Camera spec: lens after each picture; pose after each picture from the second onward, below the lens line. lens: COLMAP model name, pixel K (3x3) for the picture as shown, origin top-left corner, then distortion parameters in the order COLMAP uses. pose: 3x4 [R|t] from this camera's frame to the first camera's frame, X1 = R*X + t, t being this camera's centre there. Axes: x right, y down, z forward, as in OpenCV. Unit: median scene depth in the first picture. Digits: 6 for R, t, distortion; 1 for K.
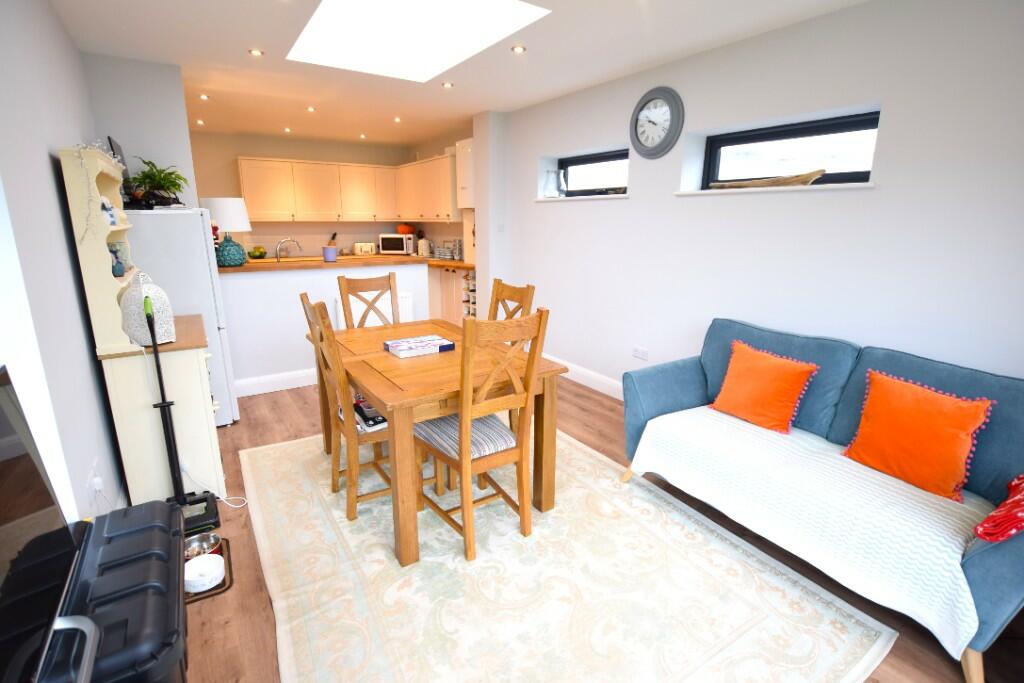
lens RADIAL K [[477.1, 0, 511.9], [0, 477.1, 335.7], [0, 0, 1]] dist [-0.019414, -0.001325]
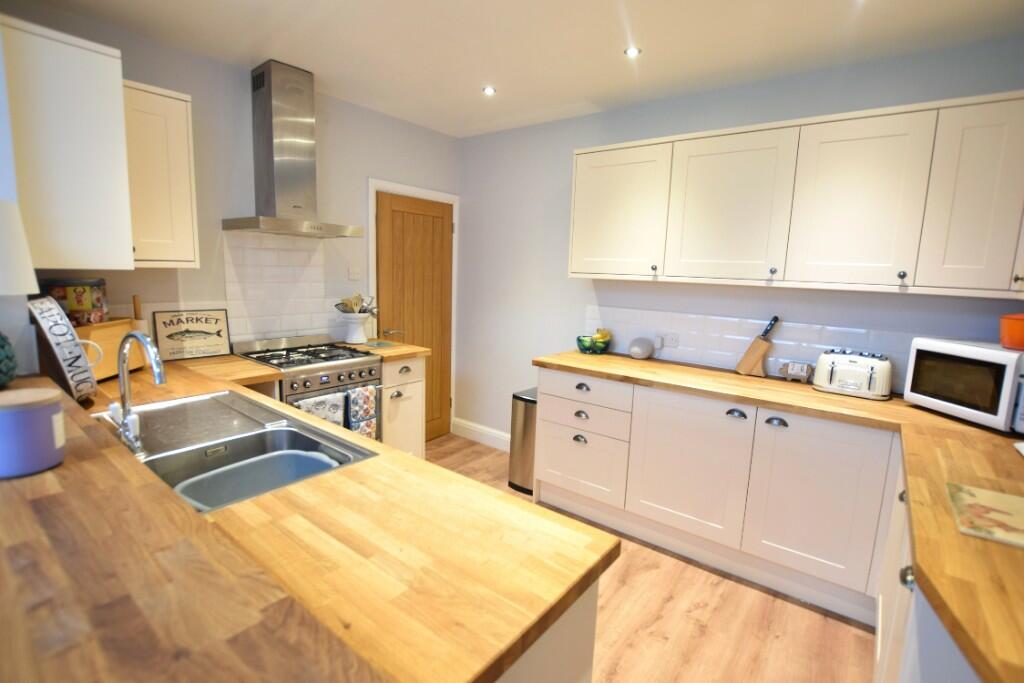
lens RADIAL K [[477.1, 0, 520.6], [0, 477.1, 338.3], [0, 0, 1]] dist [-0.019414, -0.001325]
pose [[0.327646, 0.141573, -0.934133, -0.088187], [-0.252161, 0.965949, 0.057950, -0.170303], [0.910529, 0.216565, 0.352189, 0.686562]]
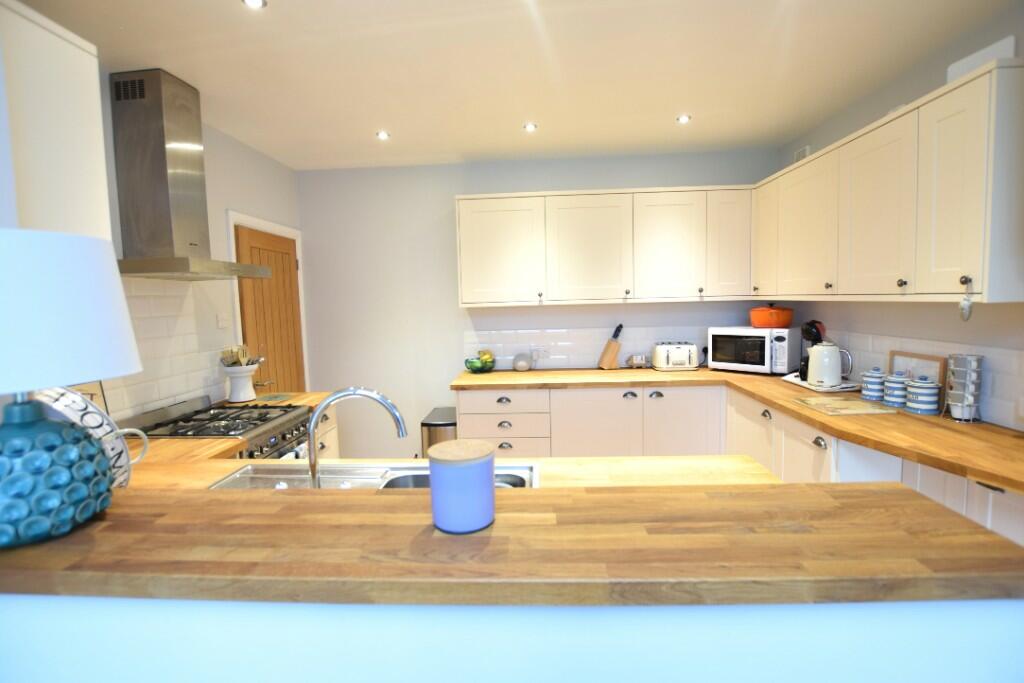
lens RADIAL K [[470.3, 0, 518.0], [0, 470.3, 339.0], [0, 0, 1]] dist [-0.025622, -0.000069]
pose [[0.806120, 0.023428, -0.591287, -0.157689], [-0.107292, 0.988441, -0.107111, -0.133442], [0.581943, 0.149785, 0.799316, 0.525355]]
